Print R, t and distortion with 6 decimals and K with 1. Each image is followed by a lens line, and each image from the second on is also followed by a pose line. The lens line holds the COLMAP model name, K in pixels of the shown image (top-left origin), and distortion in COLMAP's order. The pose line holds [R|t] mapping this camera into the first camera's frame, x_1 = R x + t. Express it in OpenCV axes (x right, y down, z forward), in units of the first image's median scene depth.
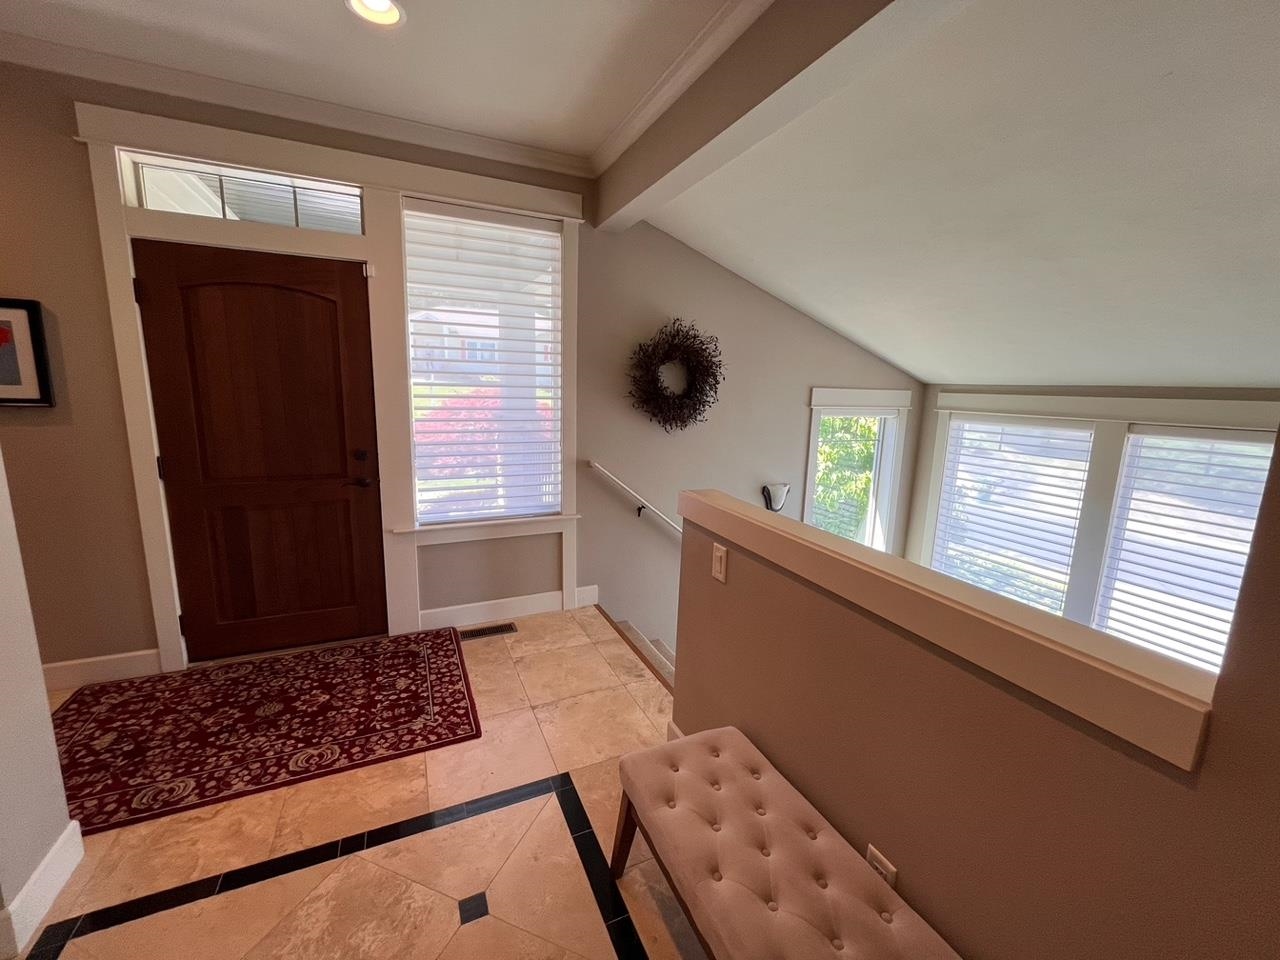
lens RADIAL K [[517.5, 0, 640.1], [0, 517.5, 477.7], [0, 0, 1]] dist [-0.002257, -0.000688]
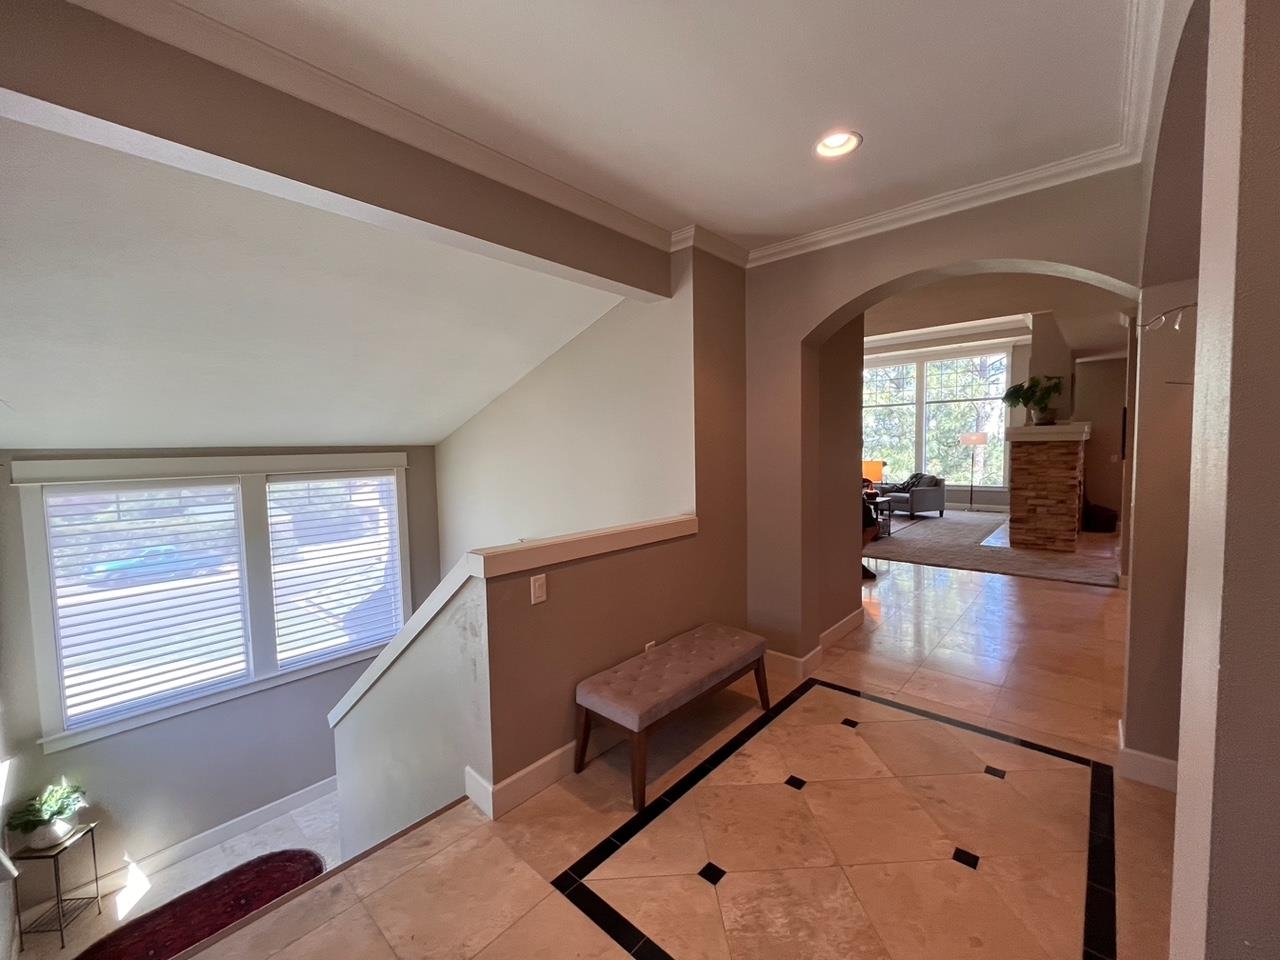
lens RADIAL K [[517.5, 0, 640.1], [0, 517.5, 477.7], [0, 0, 1]] dist [-0.002257, -0.000688]
pose [[-0.396779, -0.077398, 0.914645, -0.972230], [0.167707, 0.973554, 0.155135, -0.232503], [-0.902464, 0.214947, -0.373306, 1.044471]]
